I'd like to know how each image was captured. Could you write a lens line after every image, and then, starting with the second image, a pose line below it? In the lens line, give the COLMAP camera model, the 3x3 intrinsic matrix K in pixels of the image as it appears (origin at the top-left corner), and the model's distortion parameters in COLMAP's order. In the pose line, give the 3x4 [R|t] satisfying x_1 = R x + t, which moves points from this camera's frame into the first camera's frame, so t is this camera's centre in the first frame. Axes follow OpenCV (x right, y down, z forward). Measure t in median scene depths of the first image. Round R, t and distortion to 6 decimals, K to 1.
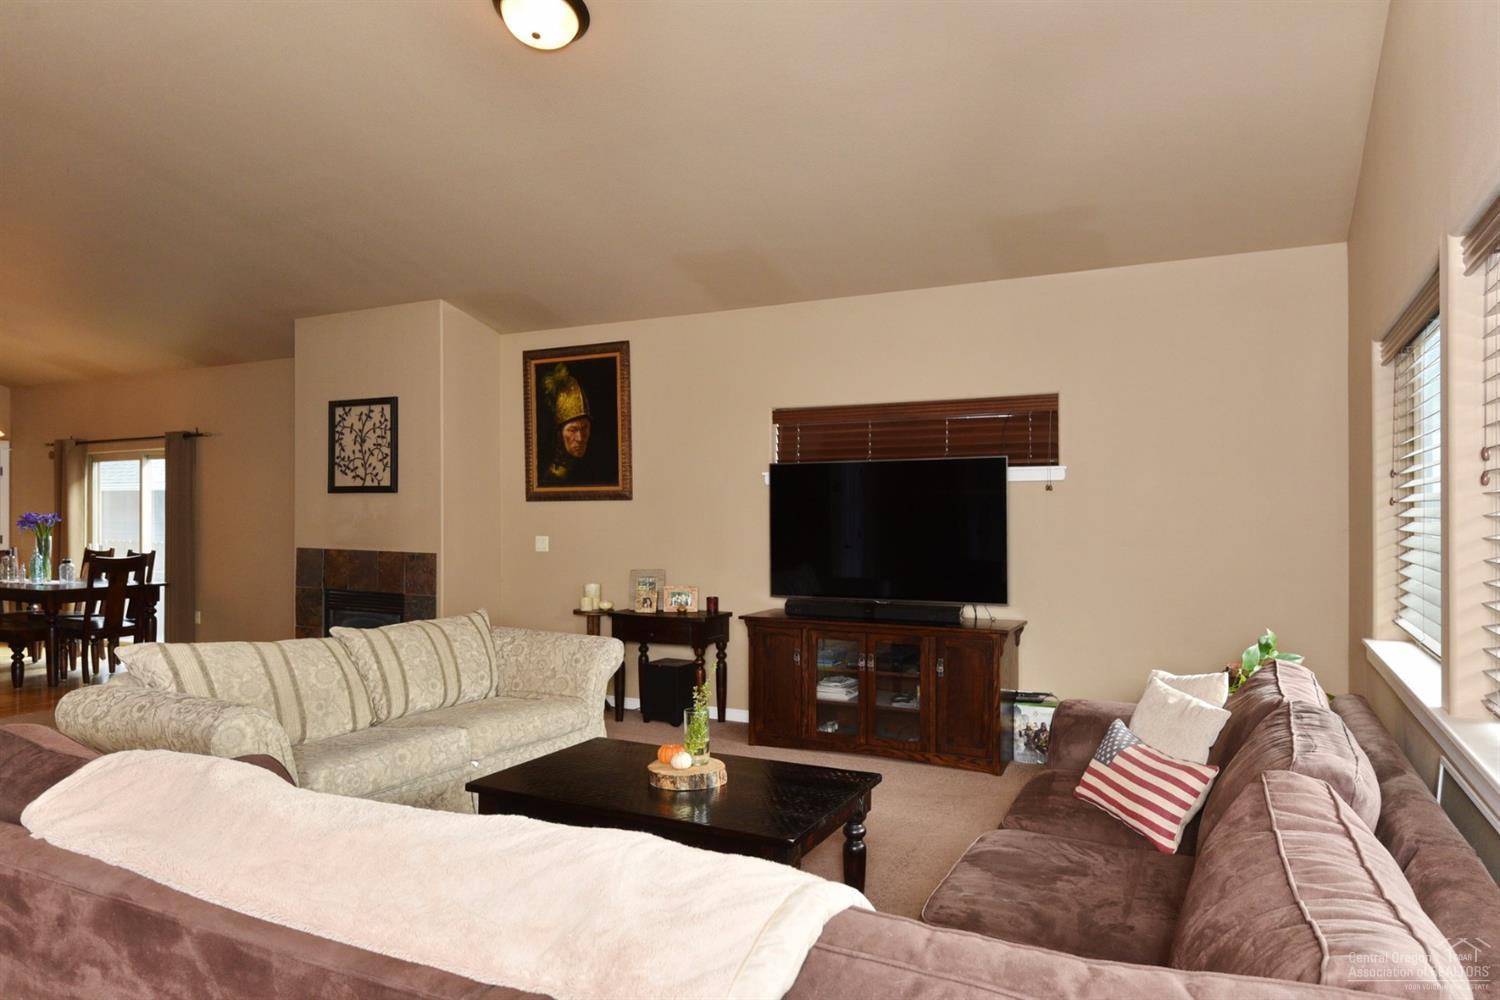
lens RADIAL K [[953.0, 0, 774.9], [0, 953.0, 509.4], [0, 0, 1]] dist [-0.004995, -0.007312]
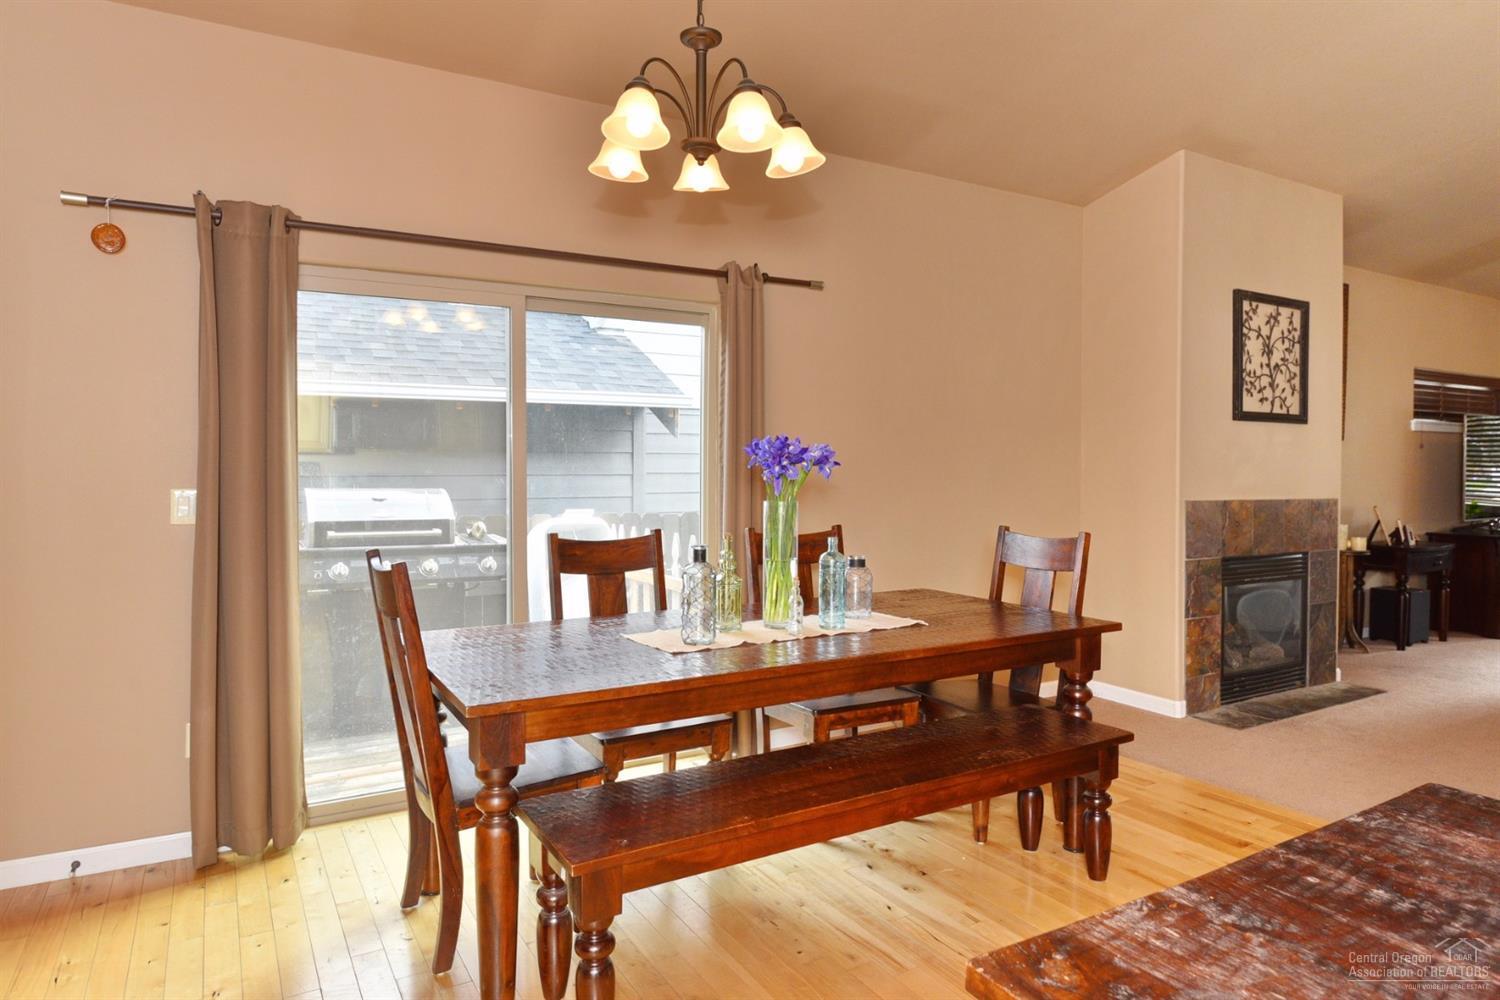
lens RADIAL K [[922.3, 0, 750.0], [0, 922.3, 500.0], [0, 0, 1]] dist [-0.003068, -0.002959]
pose [[0.547200, -0.027460, 0.836551, -1.306879], [-0.001320, 0.999432, 0.033670, 0.020294], [-0.837001, -0.019528, 0.546853, 0.981666]]
